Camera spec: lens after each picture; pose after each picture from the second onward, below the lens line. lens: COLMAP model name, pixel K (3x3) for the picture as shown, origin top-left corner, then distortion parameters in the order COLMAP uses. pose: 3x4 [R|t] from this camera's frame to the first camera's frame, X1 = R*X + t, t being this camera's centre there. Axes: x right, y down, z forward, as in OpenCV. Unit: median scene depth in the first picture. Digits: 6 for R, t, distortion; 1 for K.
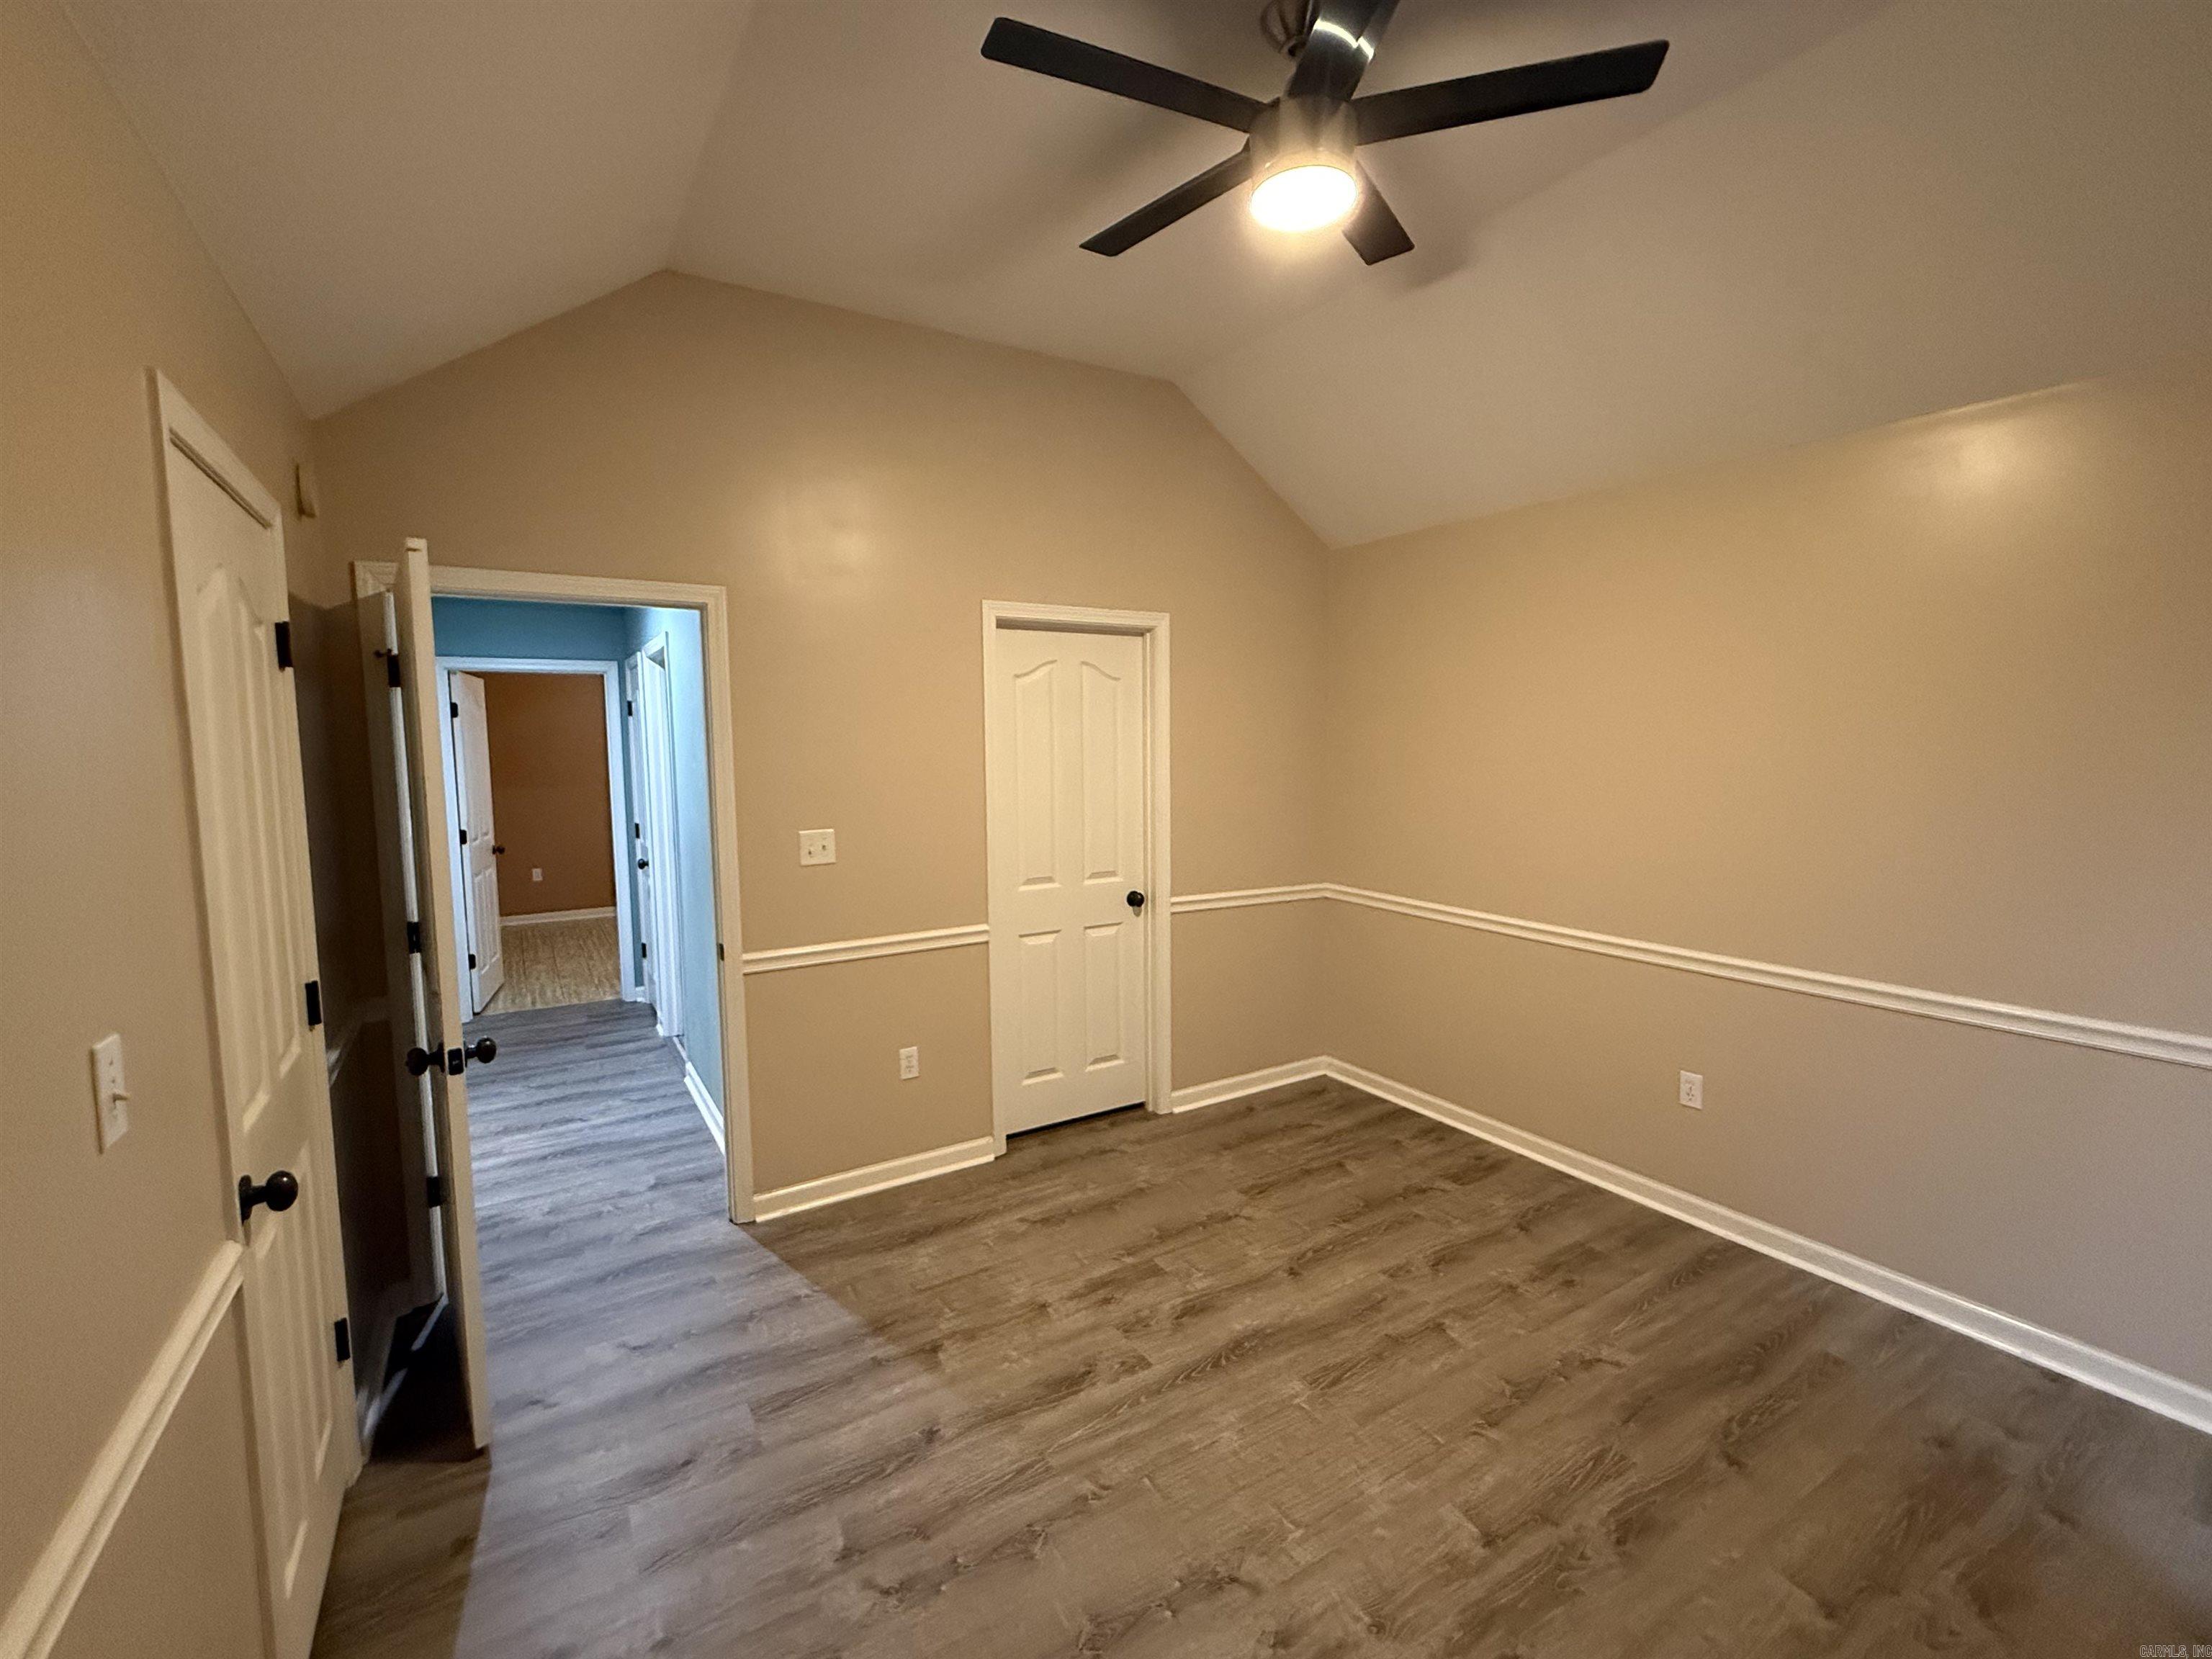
lens RADIAL K [[963.1, 0, 1105.4], [0, 963.1, 825.1], [0, 0, 1]] dist [-0.000534, 0.000809]
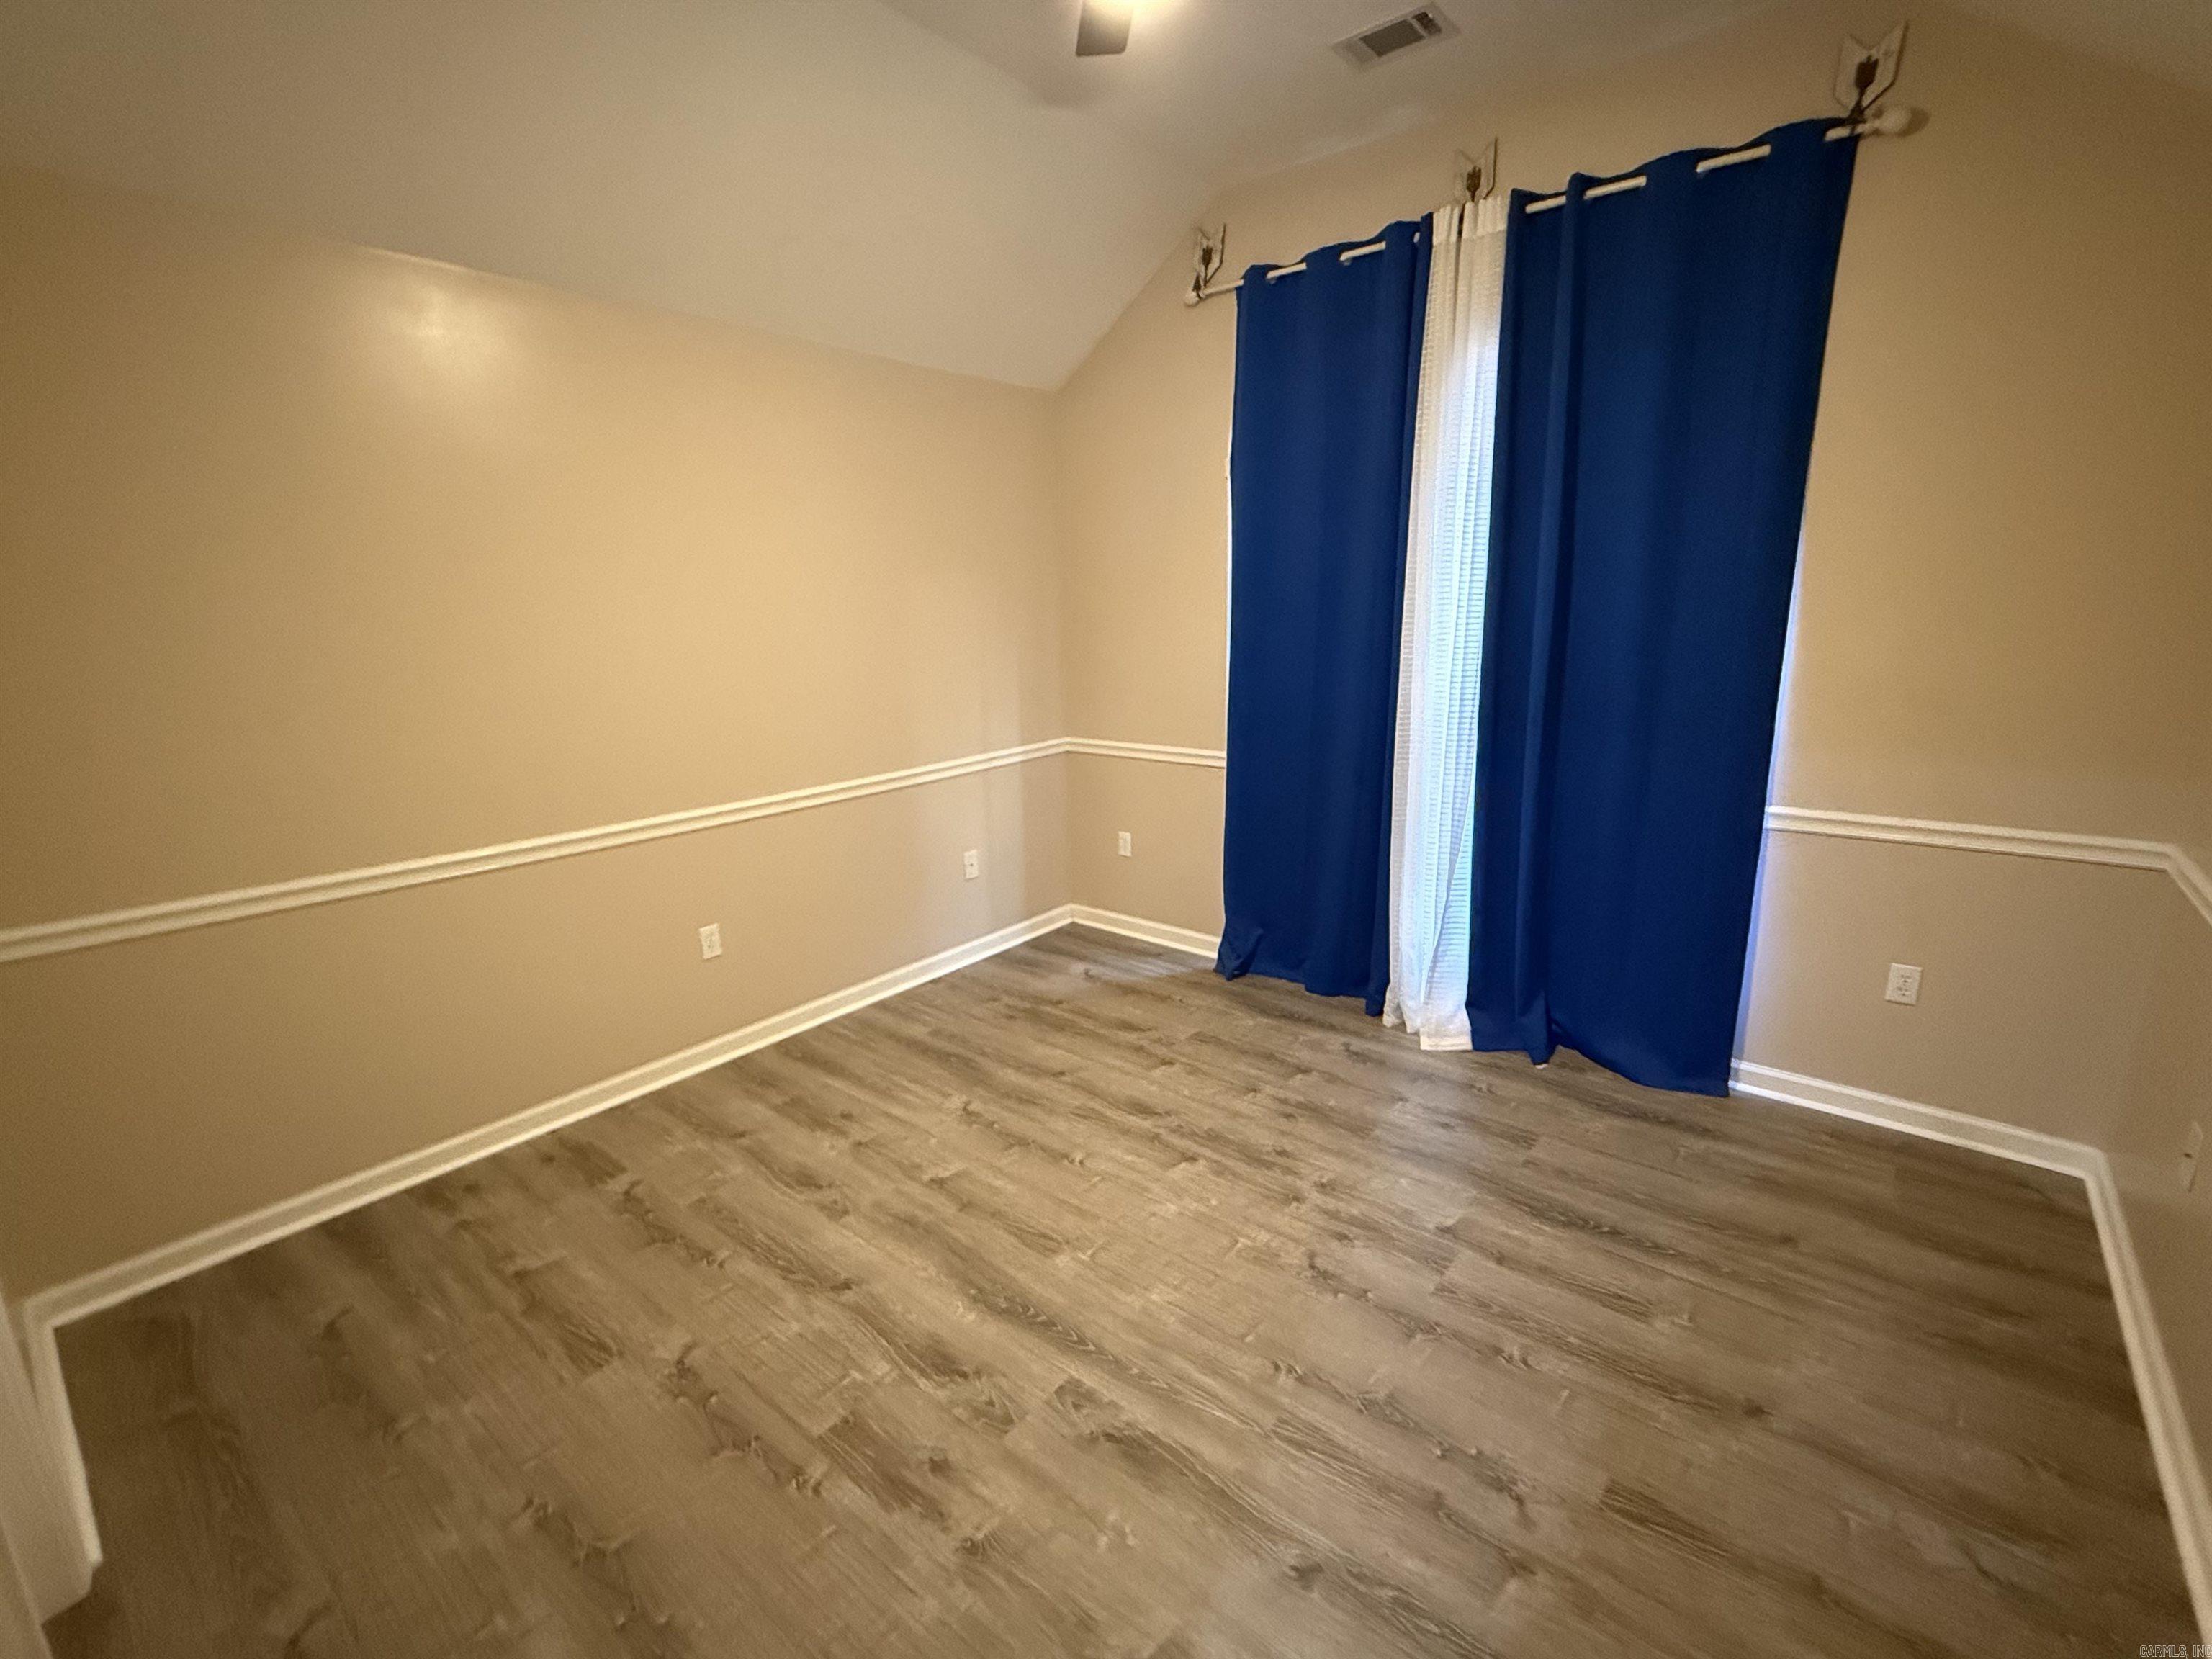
lens RADIAL K [[963.1, 0, 1105.4], [0, 963.1, 825.1], [0, 0, 1]] dist [-0.000534, 0.000809]
pose [[-0.313877, -0.202801, 0.927552, -0.599844], [0.112041, 0.962185, 0.248287, -0.075689], [-0.942830, 0.181856, -0.279286, 1.093302]]
